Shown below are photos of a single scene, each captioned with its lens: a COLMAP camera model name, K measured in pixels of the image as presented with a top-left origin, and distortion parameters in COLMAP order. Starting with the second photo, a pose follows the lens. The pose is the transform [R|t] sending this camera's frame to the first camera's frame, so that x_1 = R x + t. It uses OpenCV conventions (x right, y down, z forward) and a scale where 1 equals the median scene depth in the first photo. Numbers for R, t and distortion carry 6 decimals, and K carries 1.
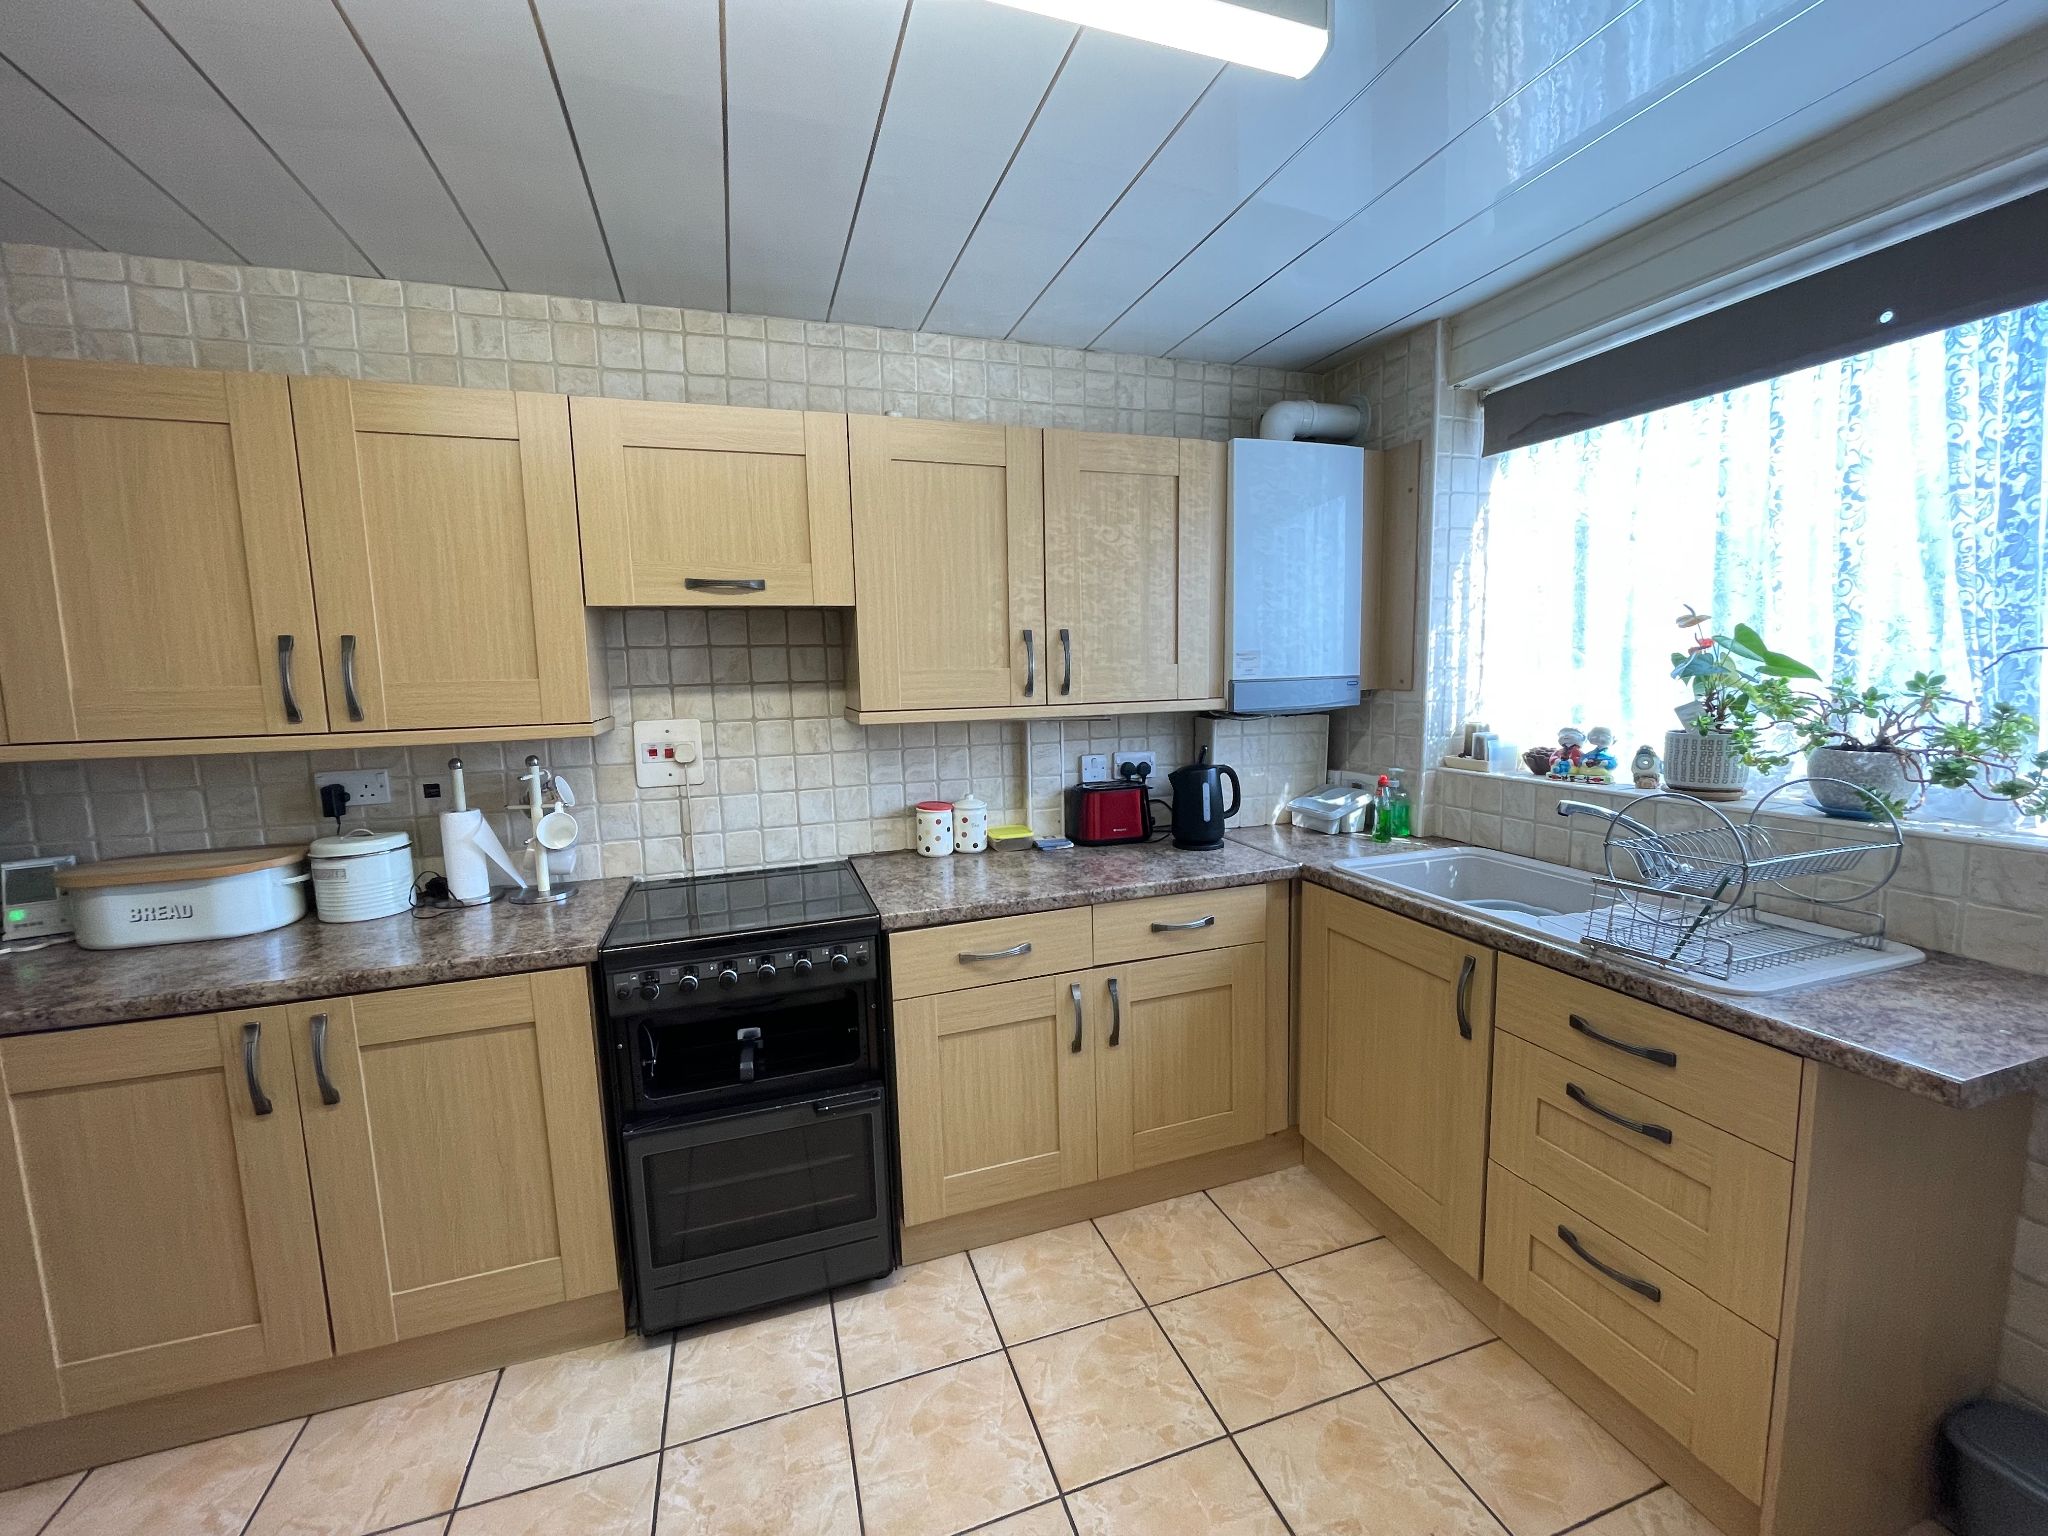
lens RADIAL K [[827.8, 0, 1021.9], [0, 827.8, 765.7], [0, 0, 1]] dist [-0.002568, -0.000937]
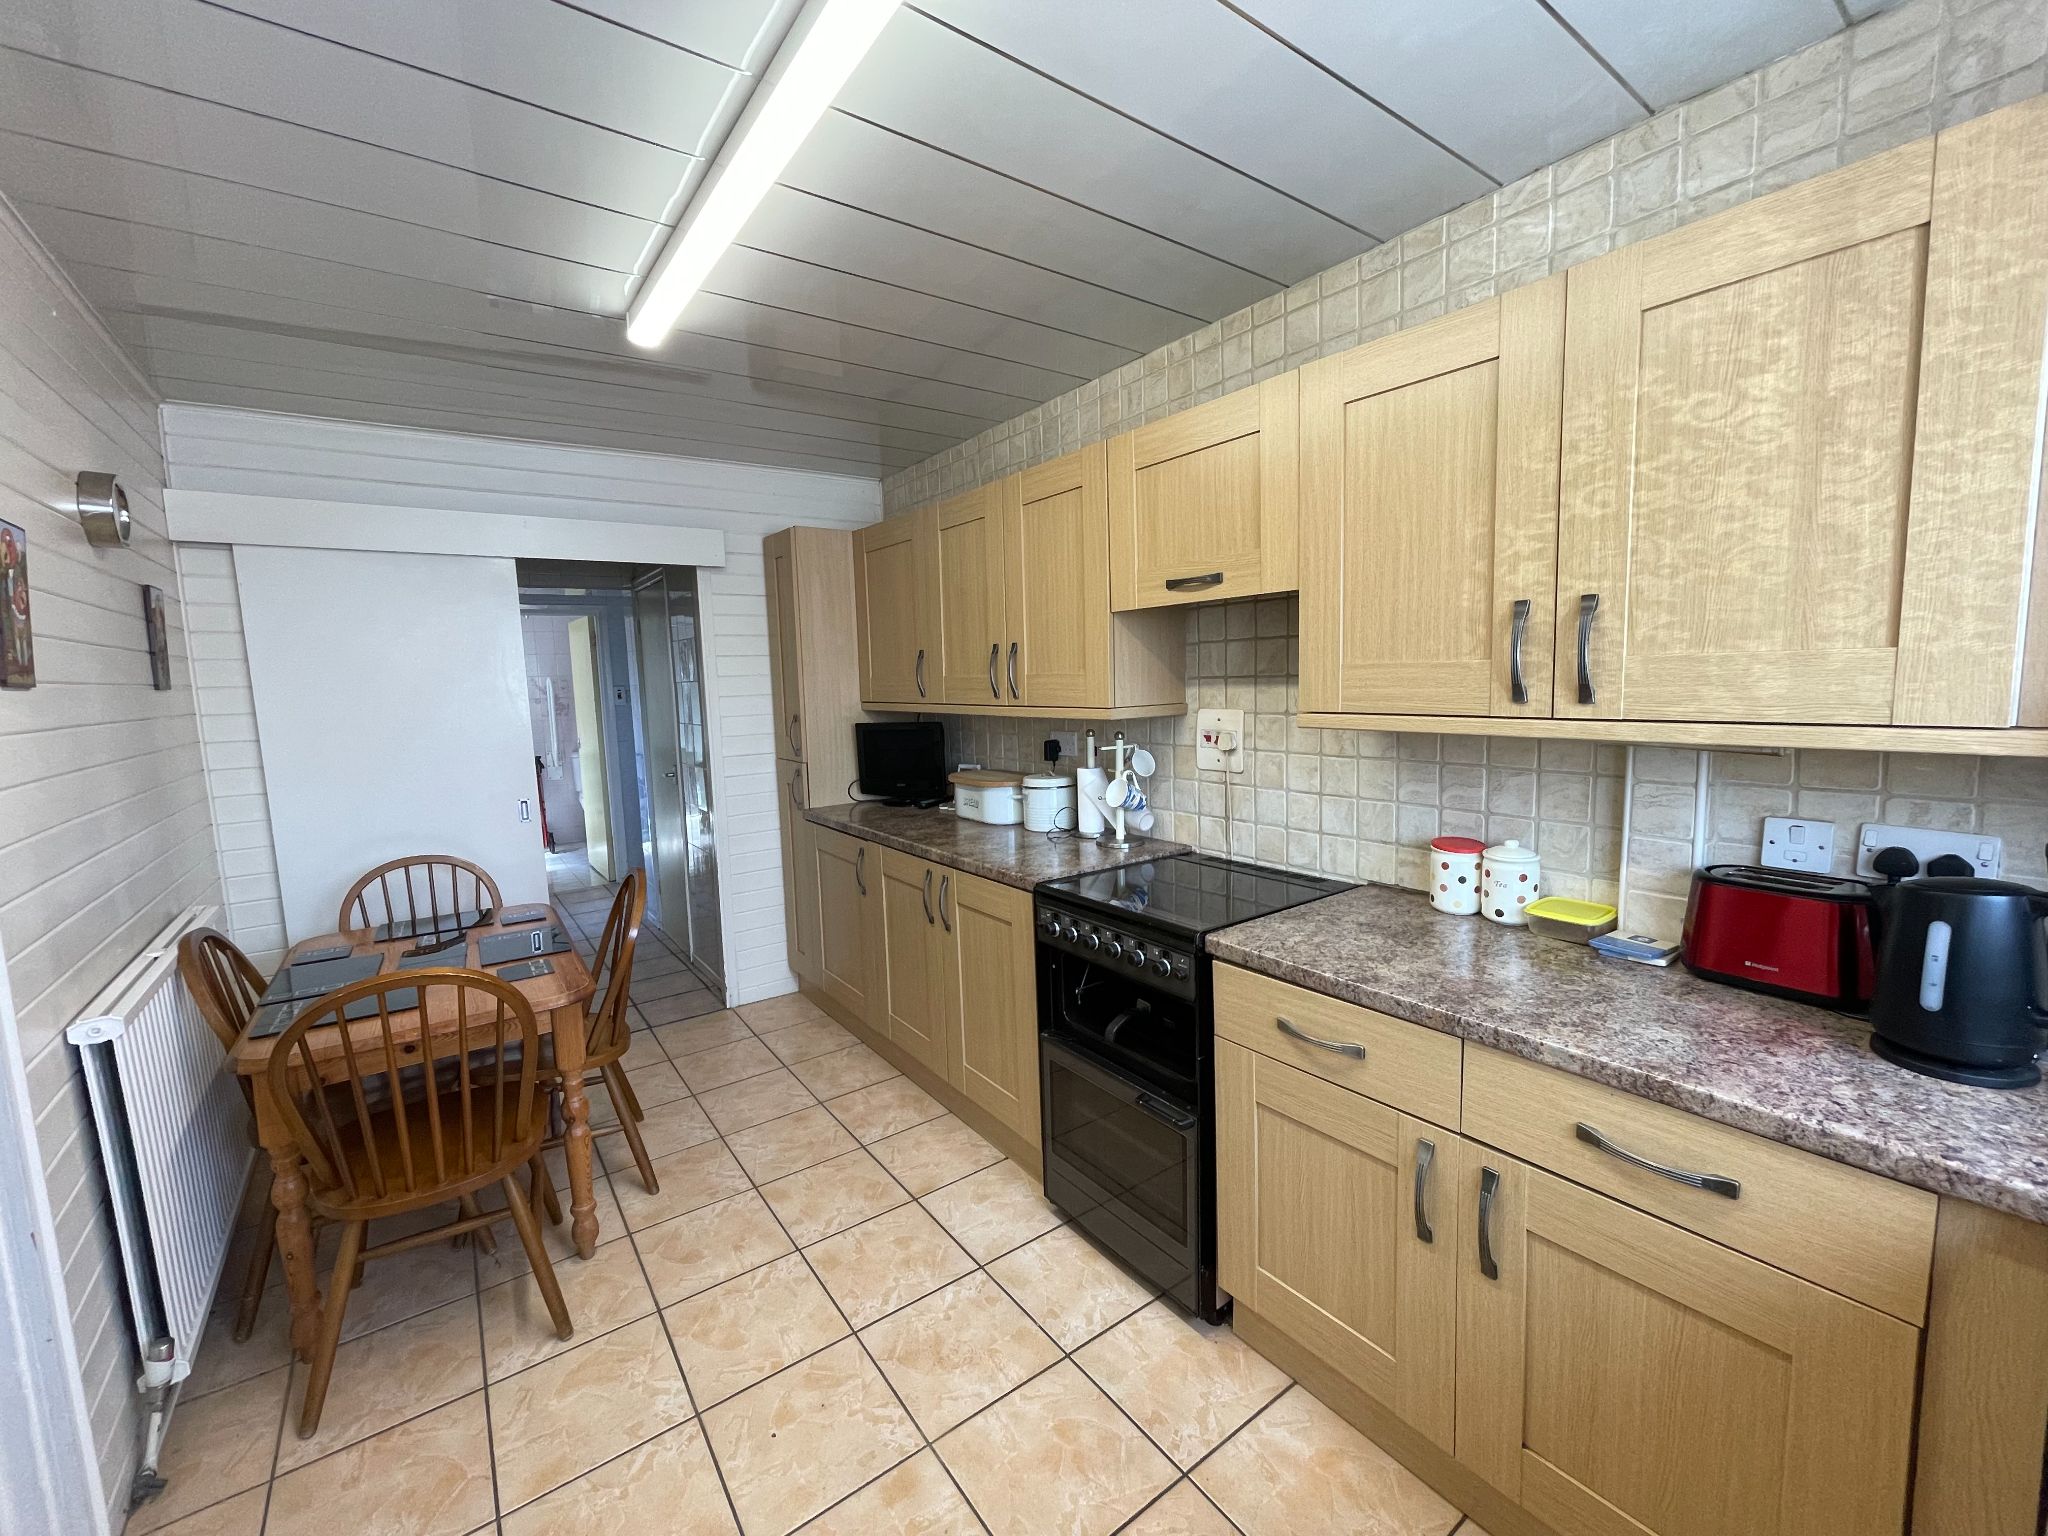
lens RADIAL K [[827.8, 0, 1021.9], [0, 827.8, 765.7], [0, 0, 1]] dist [-0.002568, -0.000937]
pose [[0.293485, 0.119504, -0.948465, 0.518187], [-0.088459, 0.991294, 0.097528, -0.064580], [0.951862, 0.055277, 0.301501, 0.440935]]
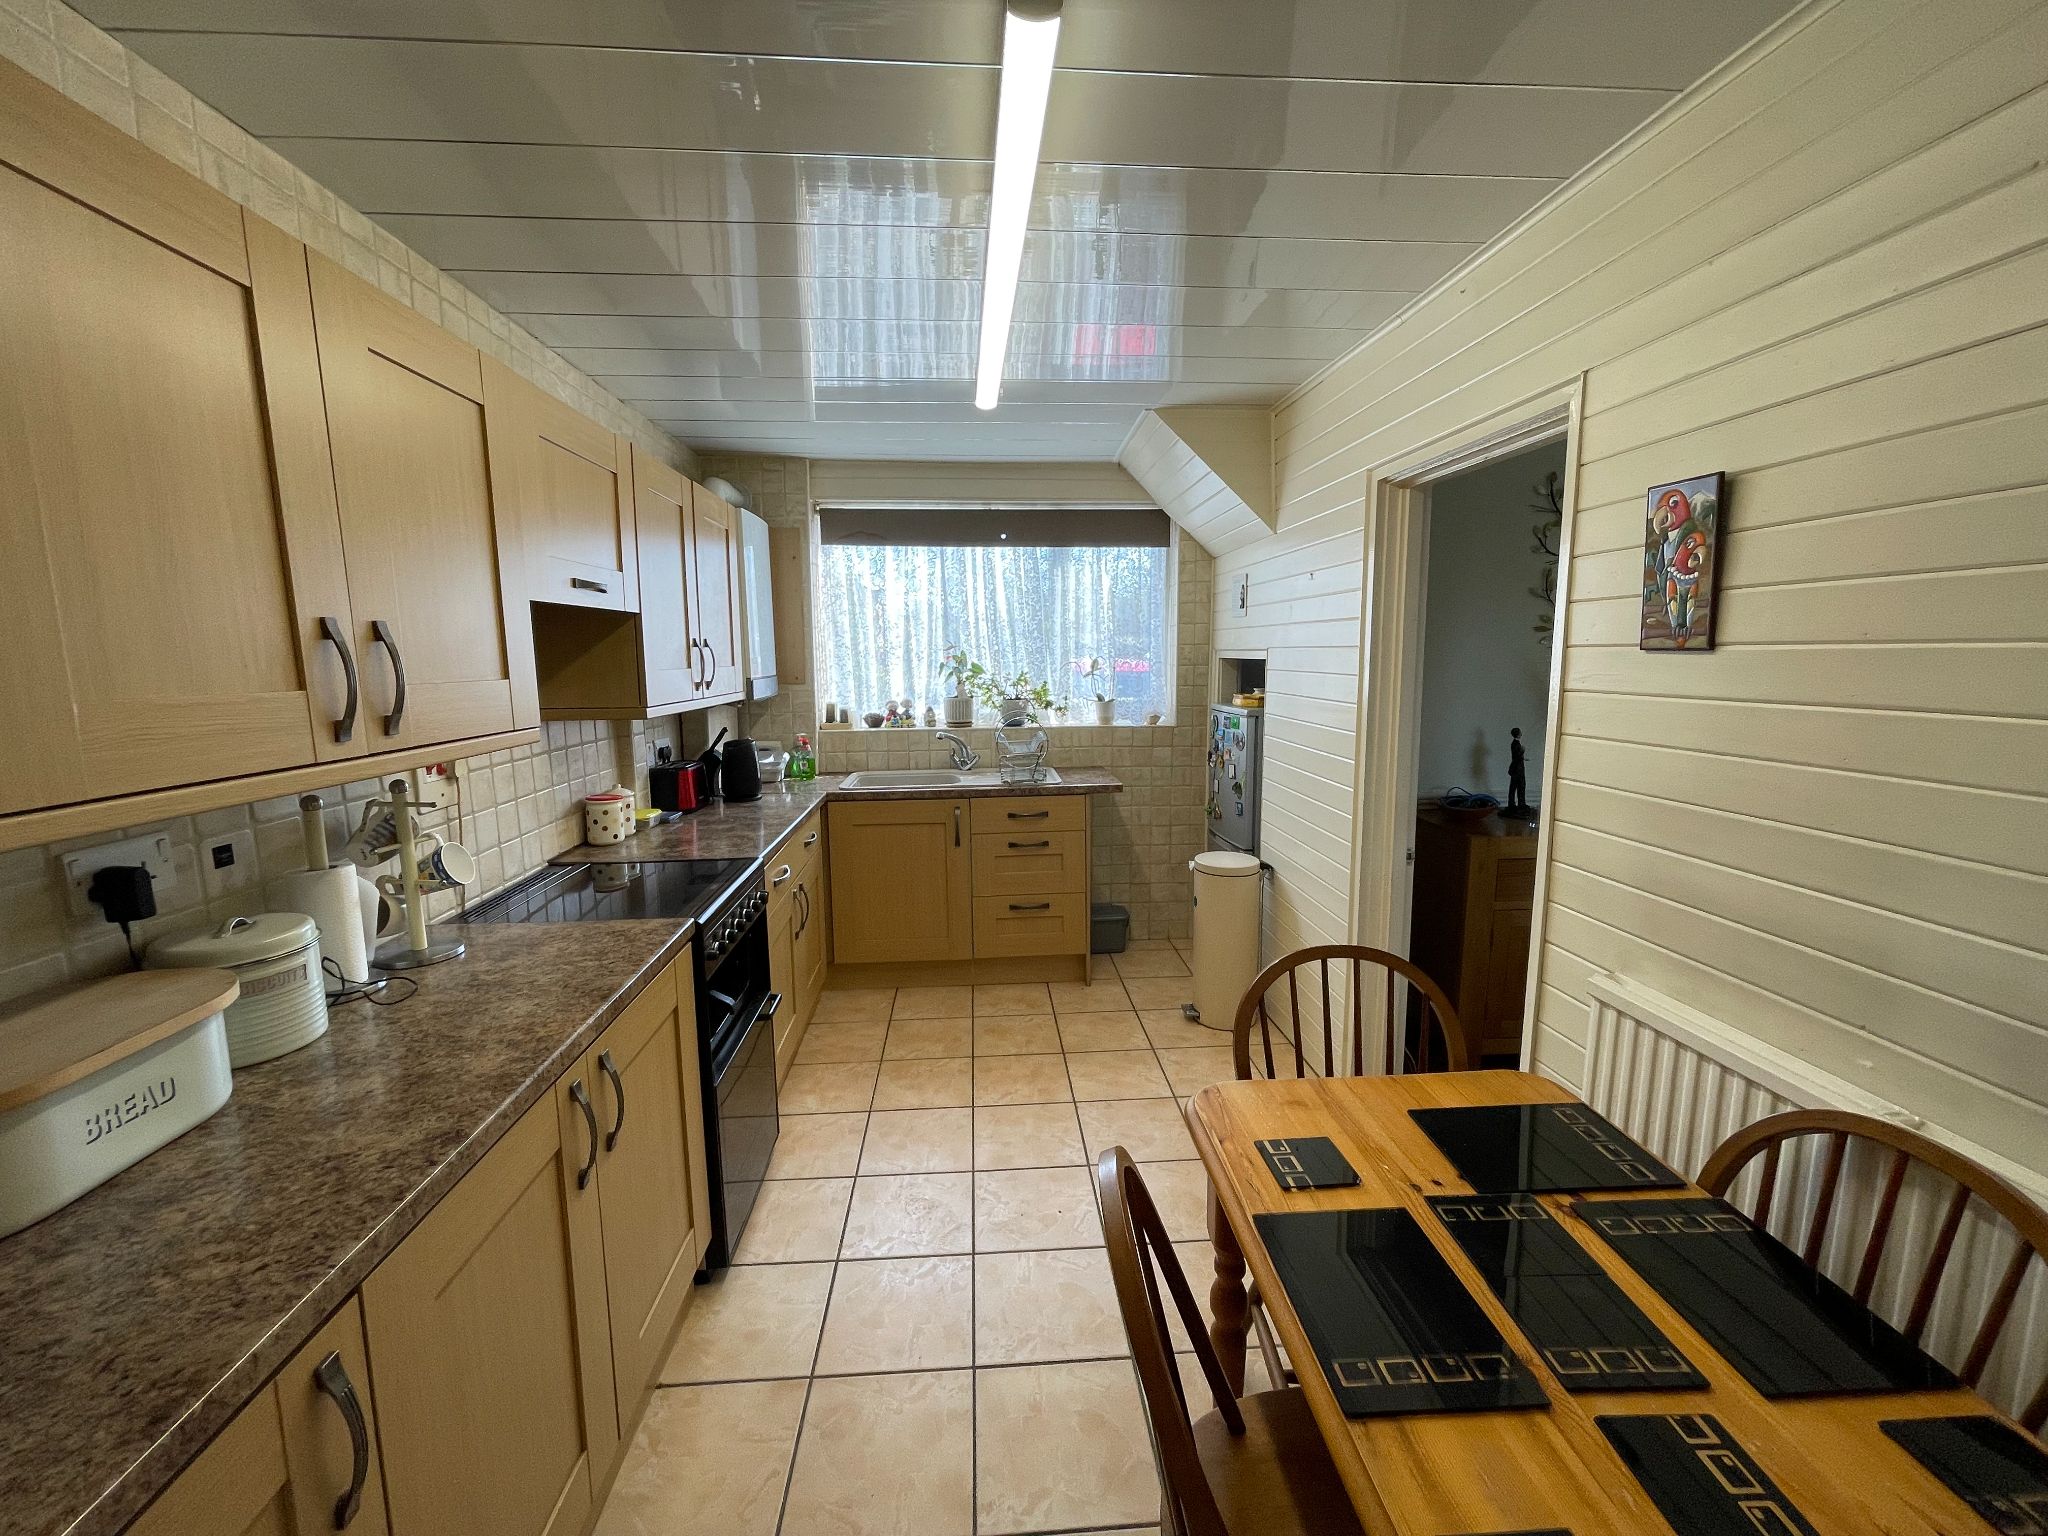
lens RADIAL K [[827.8, 0, 1021.9], [0, 827.8, 765.7], [0, 0, 1]] dist [-0.002568, -0.000937]
pose [[0.256882, -0.109429, 0.960227, -1.088706], [0.118058, 0.989681, 0.081202, -0.016650], [-0.959205, 0.092503, 0.267150, 0.206724]]
